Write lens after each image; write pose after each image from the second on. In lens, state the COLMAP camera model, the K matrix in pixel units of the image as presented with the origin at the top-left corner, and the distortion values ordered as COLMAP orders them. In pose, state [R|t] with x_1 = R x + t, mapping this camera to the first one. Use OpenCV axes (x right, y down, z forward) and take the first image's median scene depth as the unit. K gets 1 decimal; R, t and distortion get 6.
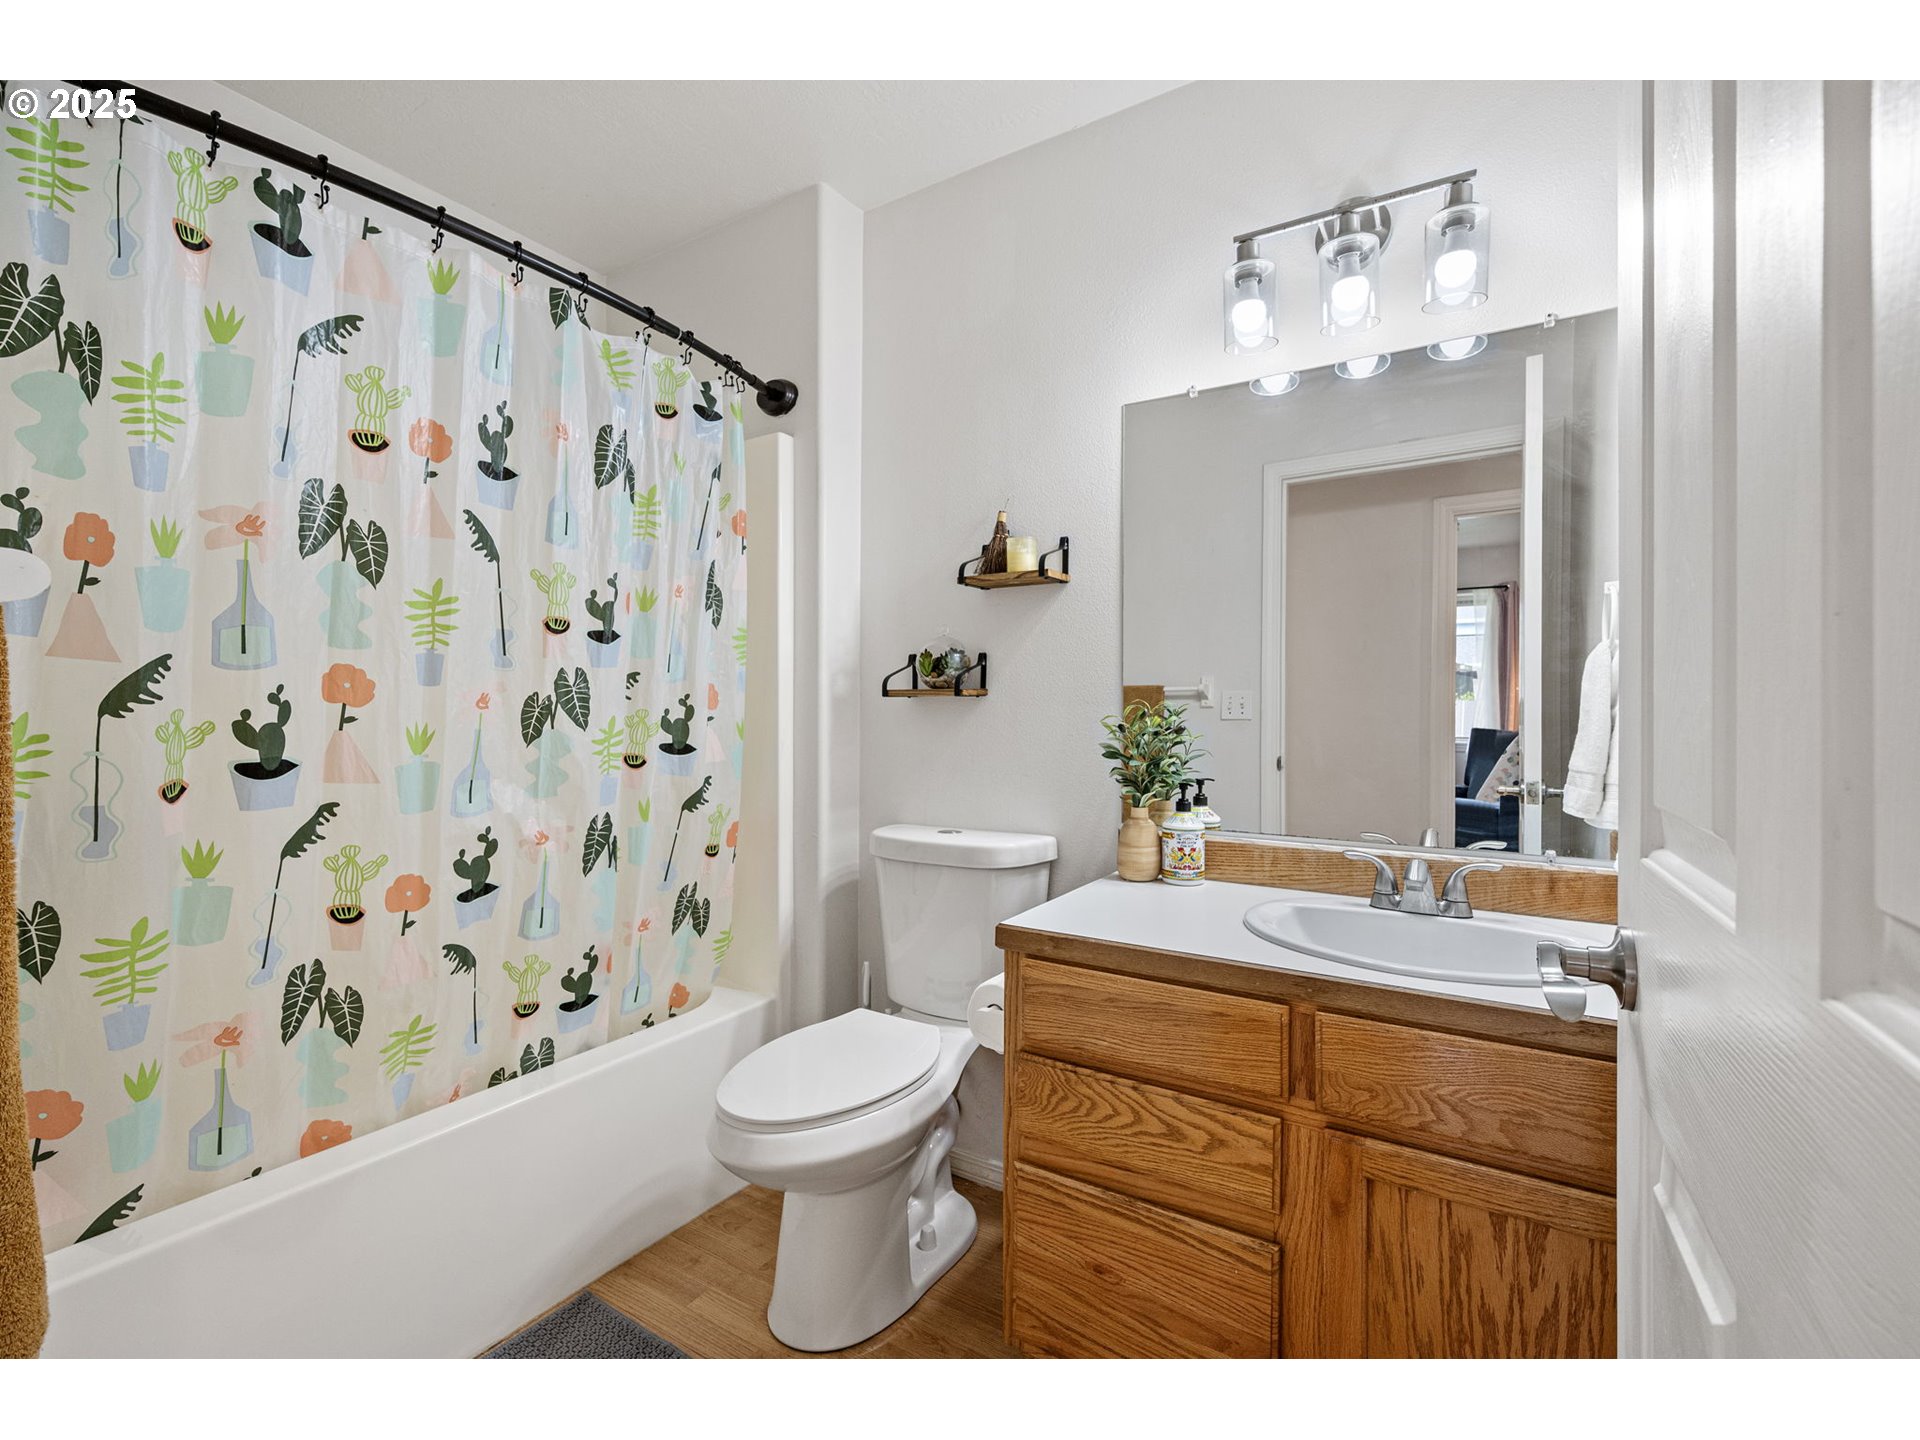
lens RADIAL K [[870.3, 0, 935.0], [0, 870.3, 710.4], [0, 0, 1]] dist [-0.001152, -0.000283]
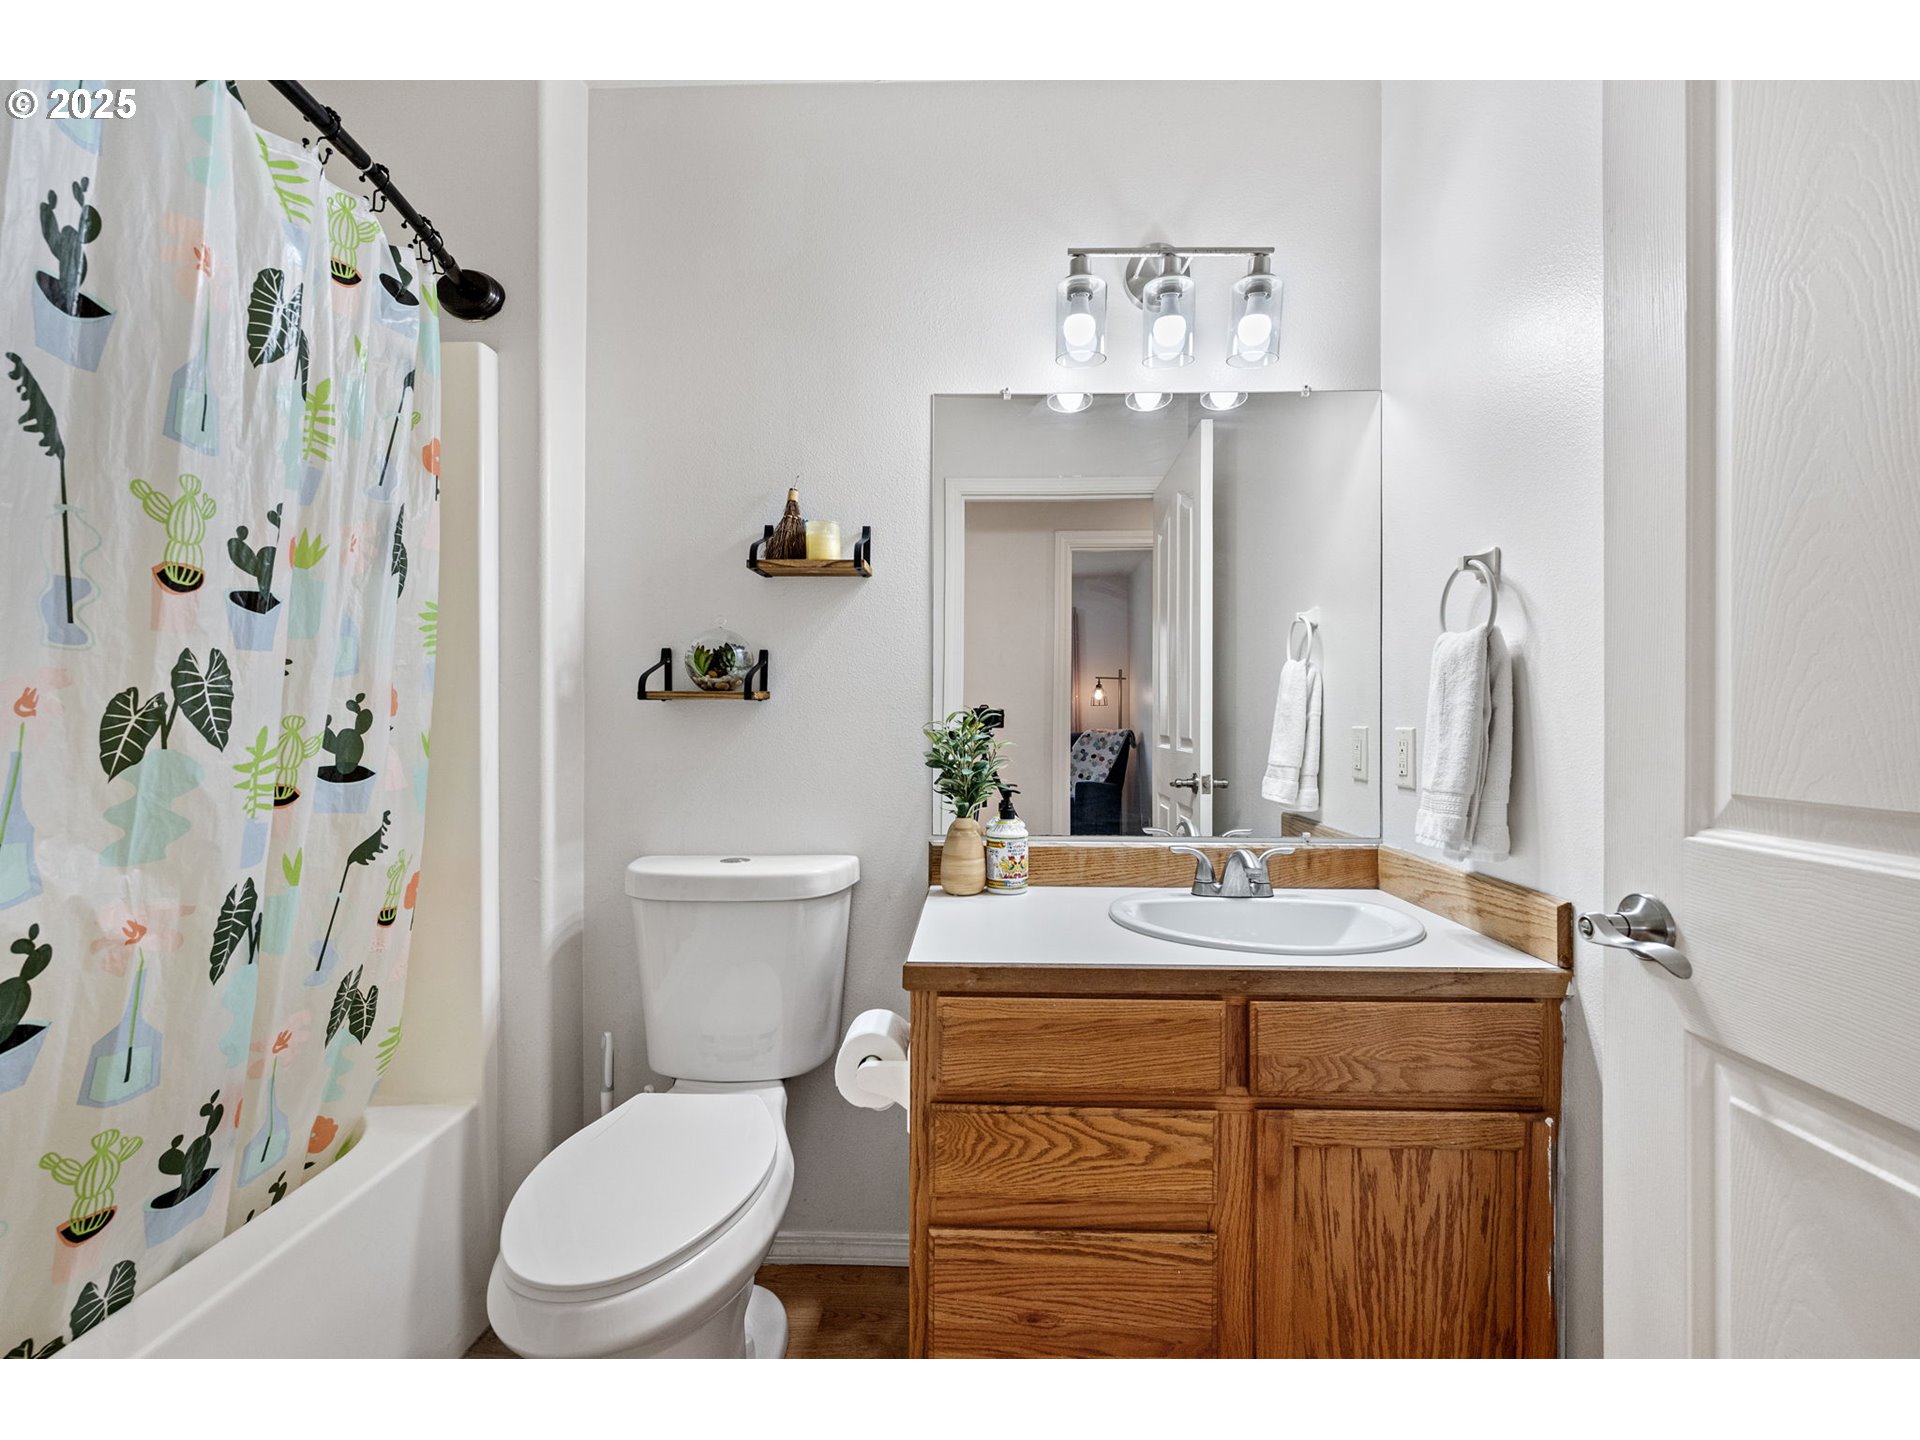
lens RADIAL K [[870.3, 0, 958.4], [0, 870.3, 717.0], [0, 0, 1]] dist [-0.001152, -0.000283]
pose [[0.850817, -0.002293, 0.525458, -0.281946], [0.001170, 0.999996, 0.002470, -0.001853], [-0.525461, -0.001487, 0.850816, 0.193637]]
